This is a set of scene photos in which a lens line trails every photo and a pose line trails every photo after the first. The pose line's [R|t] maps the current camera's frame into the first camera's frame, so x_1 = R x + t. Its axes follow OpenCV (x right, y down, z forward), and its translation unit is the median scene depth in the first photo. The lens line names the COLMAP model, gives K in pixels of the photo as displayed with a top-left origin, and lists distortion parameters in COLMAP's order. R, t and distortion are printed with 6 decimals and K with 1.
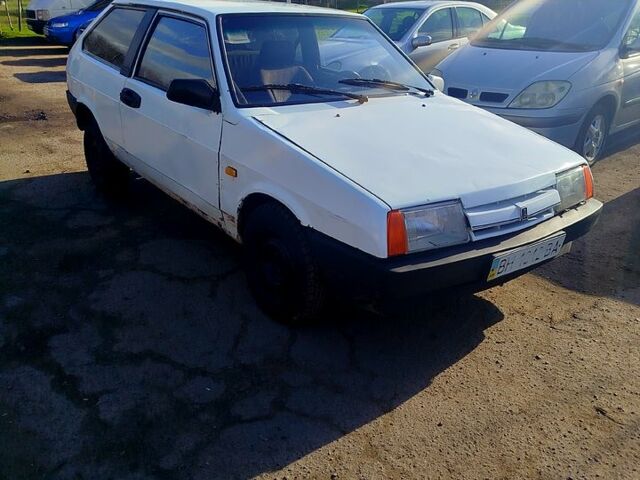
lens RADIAL K [[595.4, 0, 320.0], [0, 595.4, 240.0], [0, 0, 1]] dist [0.159104, -0.313914]
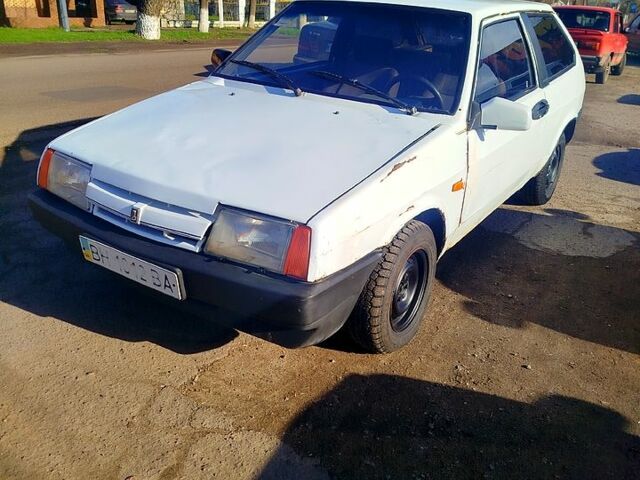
lens RADIAL K [[595.4, 0, 320.0], [0, 595.4, 240.0], [0, 0, 1]] dist [0.159104, -0.313914]
pose [[0.295545, 0.342647, -0.891766, 1.184421], [-0.391401, 0.894954, 0.214156, -0.296836], [0.871469, 0.285745, 0.398611, 0.901769]]
